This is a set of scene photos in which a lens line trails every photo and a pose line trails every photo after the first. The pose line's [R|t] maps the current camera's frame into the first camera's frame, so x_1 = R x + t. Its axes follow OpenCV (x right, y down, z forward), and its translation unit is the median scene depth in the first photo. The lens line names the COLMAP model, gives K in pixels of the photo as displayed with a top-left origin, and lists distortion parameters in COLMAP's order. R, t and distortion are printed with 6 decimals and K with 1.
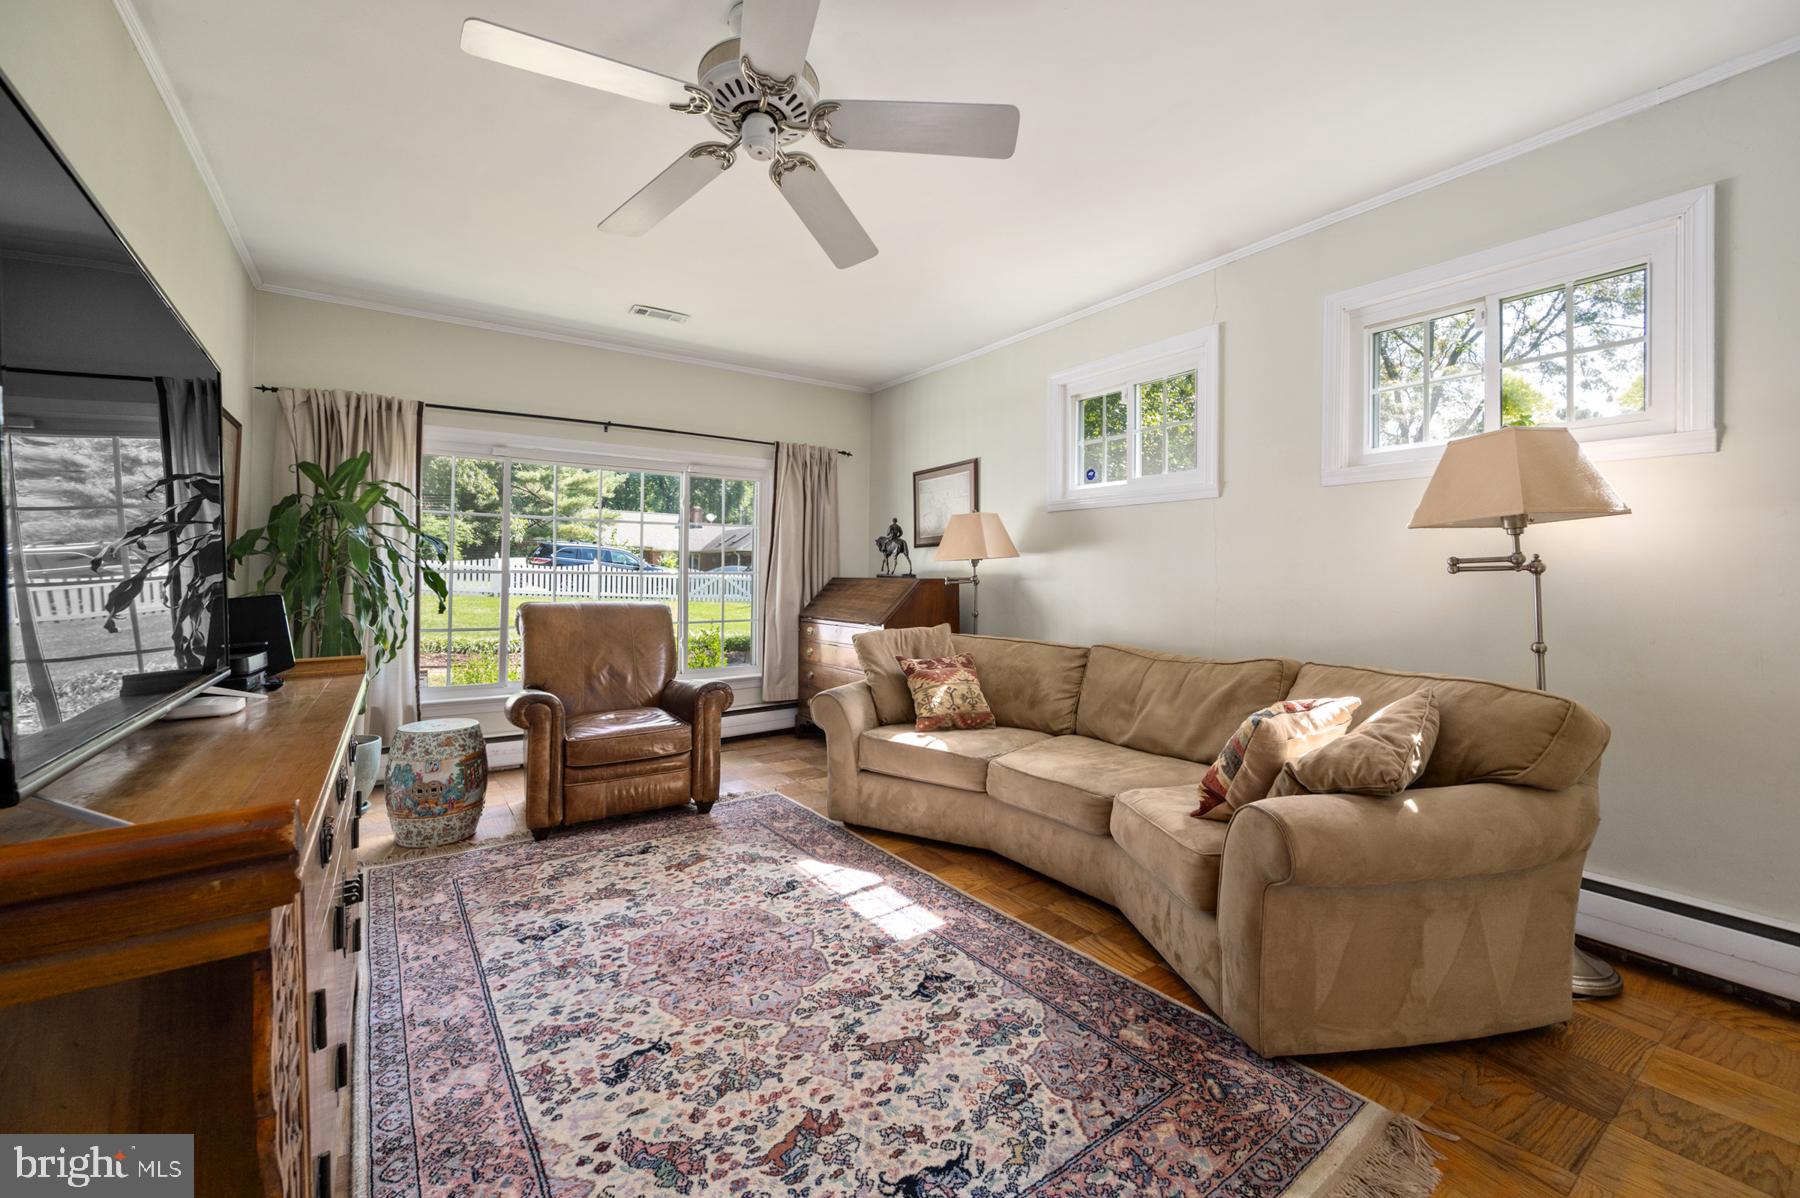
lens RADIAL K [[730.8, 0, 896.5], [0, 730.8, 571.2], [0, 0, 1]] dist [0.000069, -0.000059]
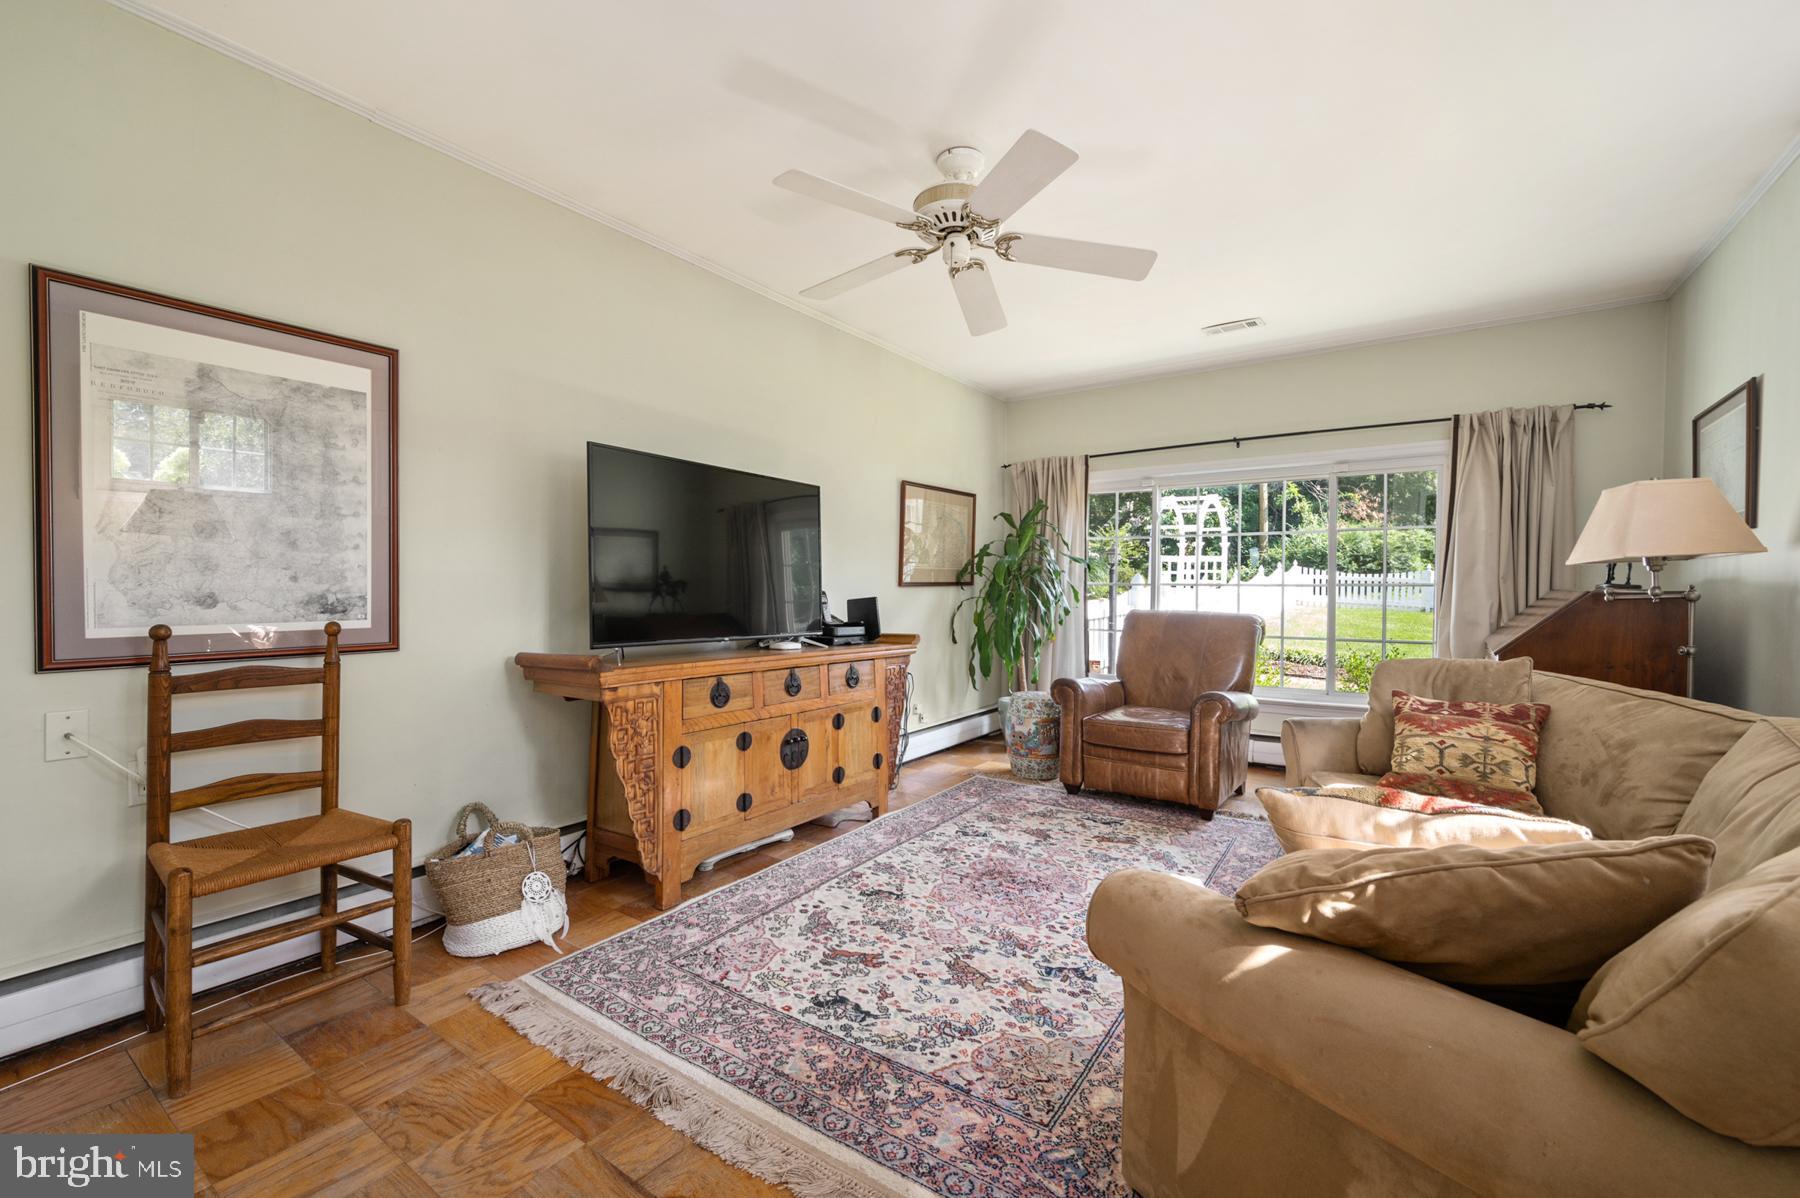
lens RADIAL K [[769.3, 0, 900.0], [0, 769.3, 599.0], [0, 0, 1]] dist [0.001062, 0.000011]
pose [[0.335386, 0.013001, -0.941991, 0.893689], [0.003981, 0.999876, 0.015217, 0.007882], [0.942072, -0.008853, 0.335293, 0.359485]]
